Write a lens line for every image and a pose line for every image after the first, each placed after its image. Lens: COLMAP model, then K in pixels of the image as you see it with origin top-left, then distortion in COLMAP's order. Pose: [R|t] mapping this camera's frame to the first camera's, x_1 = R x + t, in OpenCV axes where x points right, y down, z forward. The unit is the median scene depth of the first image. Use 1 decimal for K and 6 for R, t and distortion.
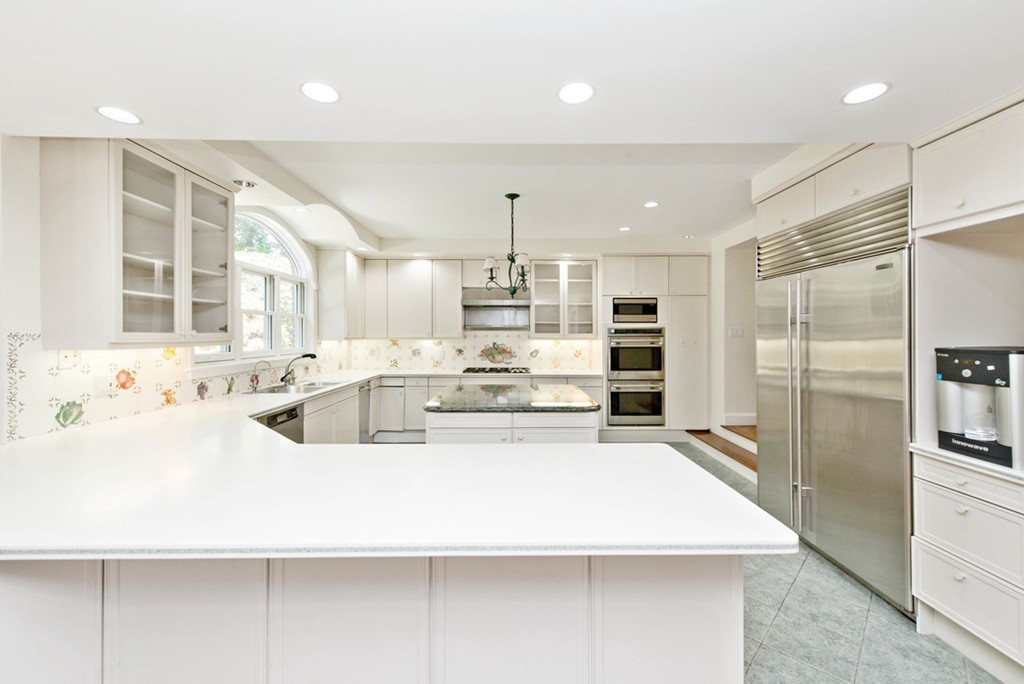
lens RADIAL K [[419.3, 0, 515.8], [0, 419.3, 338.0], [0, 0, 1]] dist [0.018276, -0.000154]
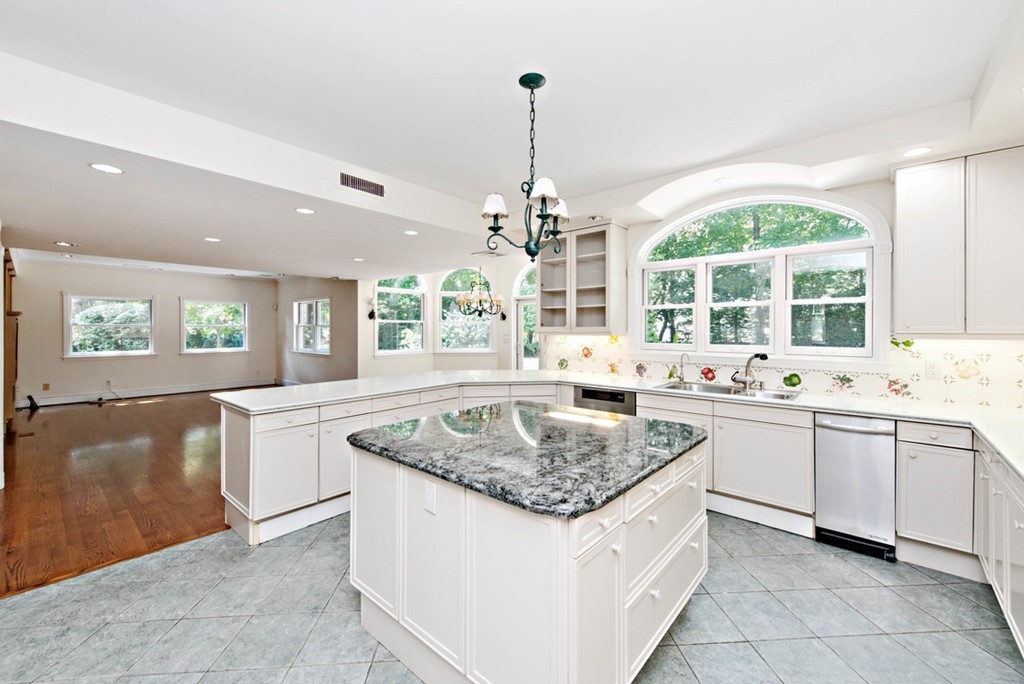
lens RADIAL K [[419.3, 0, 515.8], [0, 419.3, 338.0], [0, 0, 1]] dist [0.018276, -0.000154]
pose [[-0.658822, 0.014726, -0.752154, 0.277354], [-0.010460, 0.999532, 0.028731, -0.005278], [0.752226, 0.026796, -0.658360, 0.861474]]
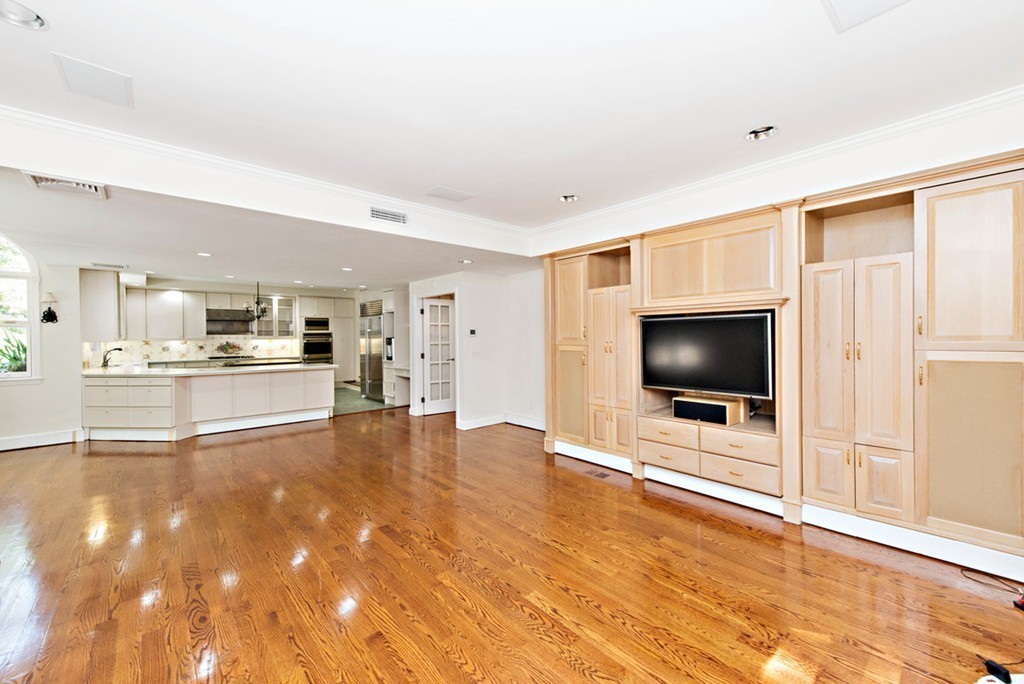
lens RADIAL K [[419.3, 0, 515.8], [0, 419.3, 338.0], [0, 0, 1]] dist [0.018276, -0.000154]
pose [[0.758966, -0.011109, 0.651035, -0.294716], [0.015857, 0.999873, -0.001425, 0.017852], [-0.650937, 0.011404, 0.759046, -1.101886]]
